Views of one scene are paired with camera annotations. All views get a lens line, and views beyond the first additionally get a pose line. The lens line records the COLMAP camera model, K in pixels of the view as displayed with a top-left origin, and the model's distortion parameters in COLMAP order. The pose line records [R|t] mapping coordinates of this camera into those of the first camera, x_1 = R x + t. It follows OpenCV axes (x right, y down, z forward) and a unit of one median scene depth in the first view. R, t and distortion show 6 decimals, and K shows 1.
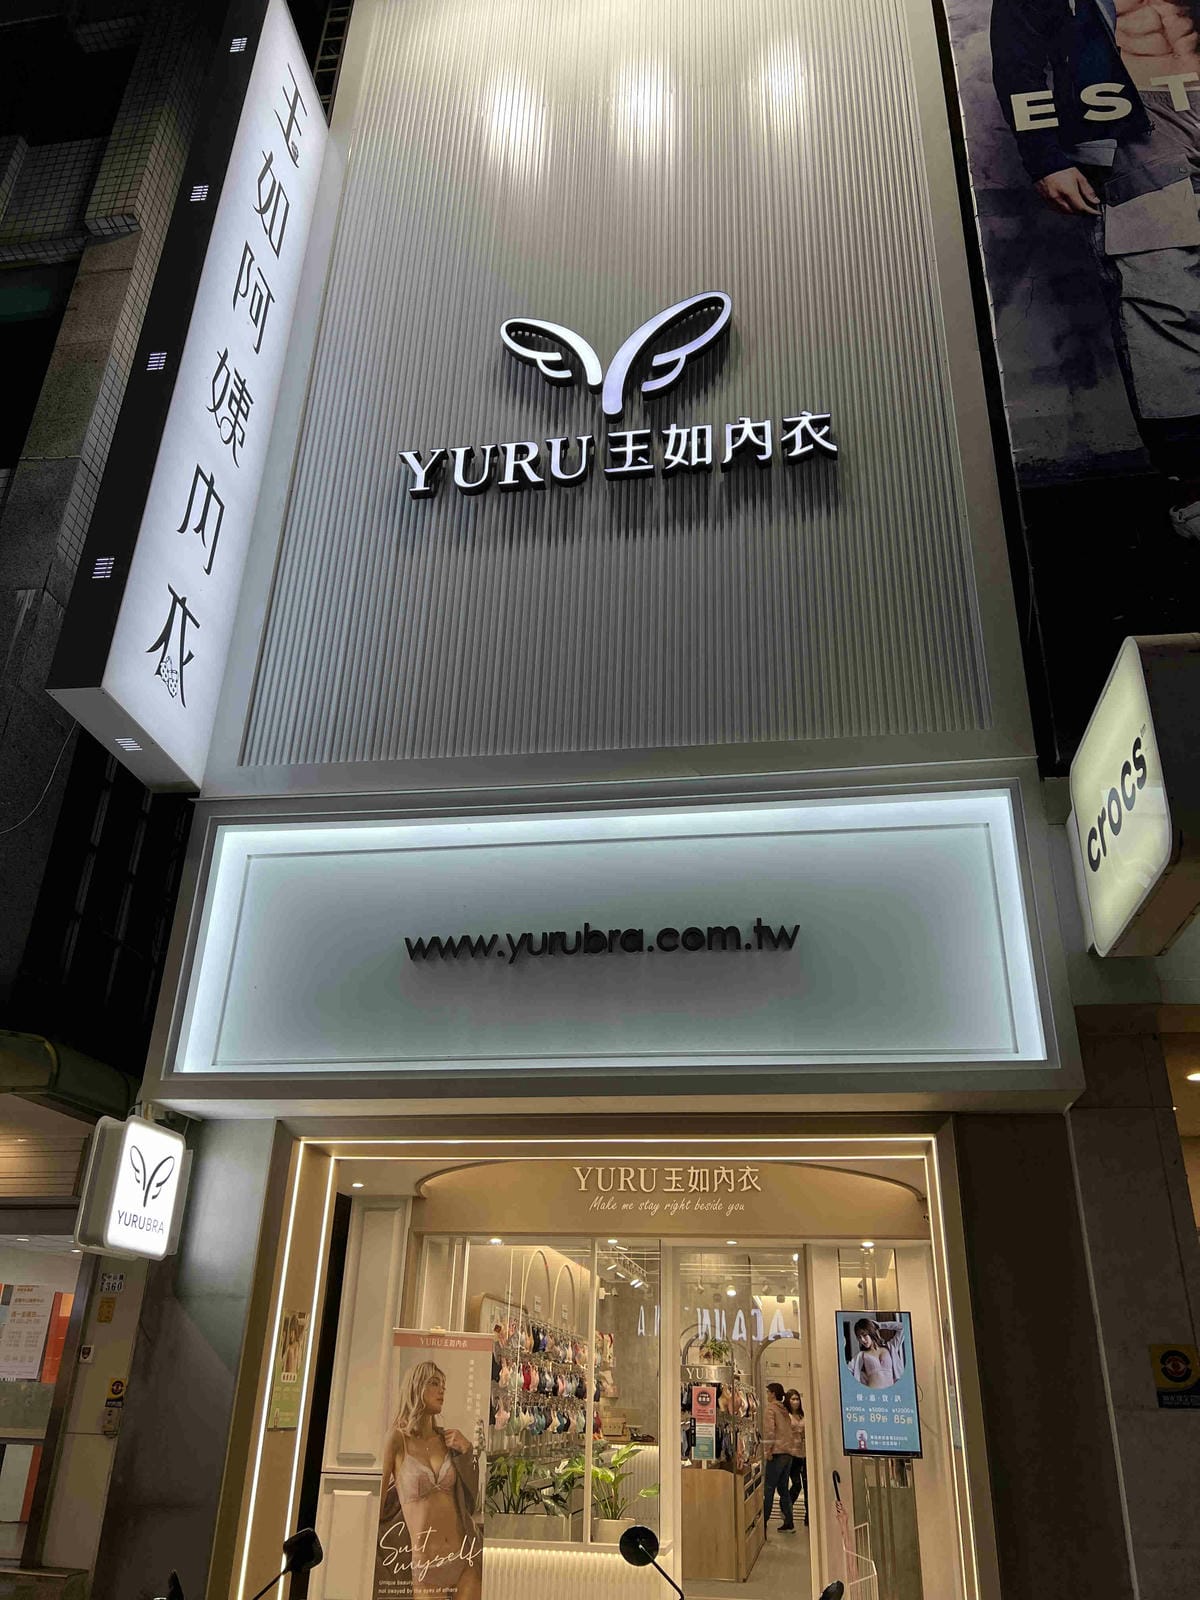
lens RADIAL K [[1180.0, 0, 600.0], [0, 1180.0, 800.0], [0, 0, 1]] dist [0.012099, -0.006722]
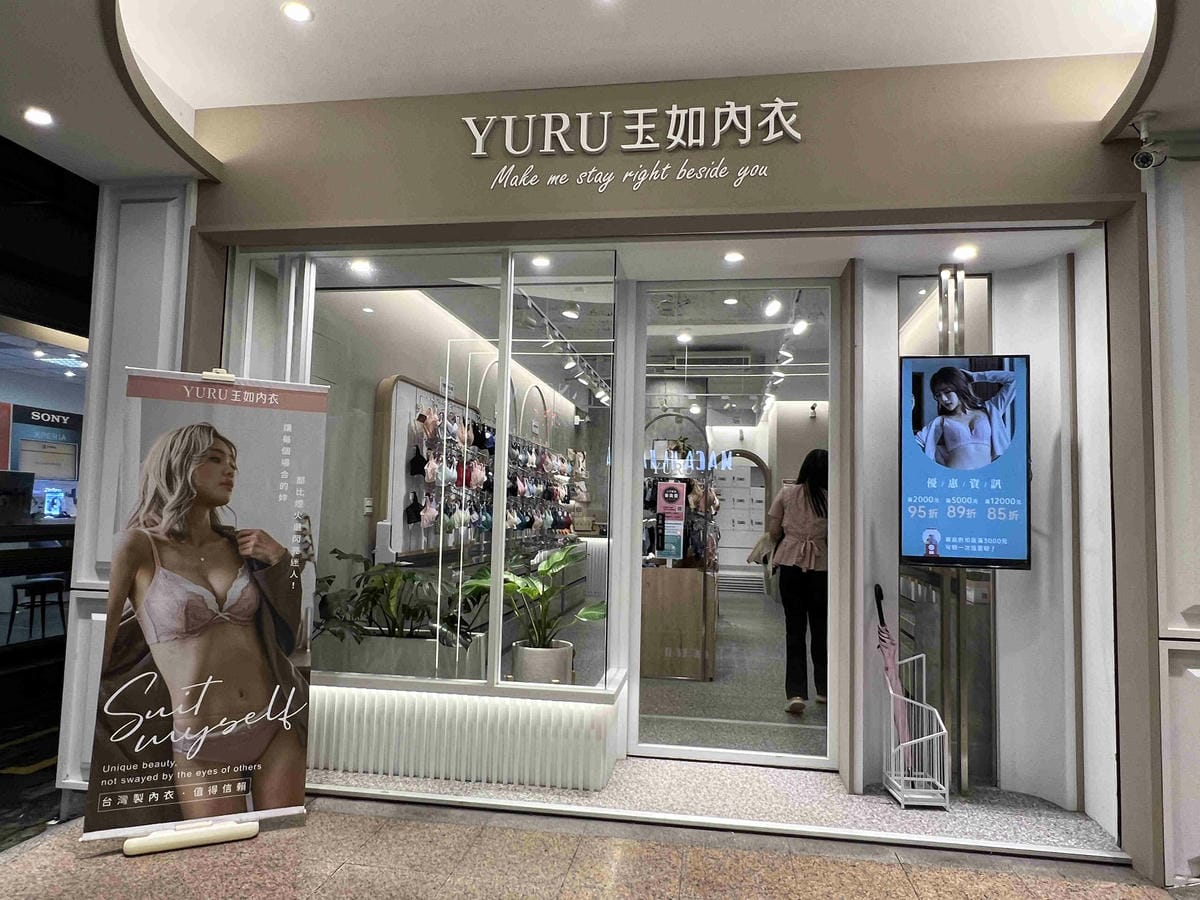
lens RADIAL K [[867.2, 0, 600.0], [0, 867.2, 450.0], [0, 0, 1]] dist [-0.000072, 0.002641]
pose [[0.999947, 0.000393, 0.010277, 0.041055], [-0.004388, 0.920061, 0.391750, 0.312564], [-0.009302, -0.391774, 0.920014, 0.592085]]
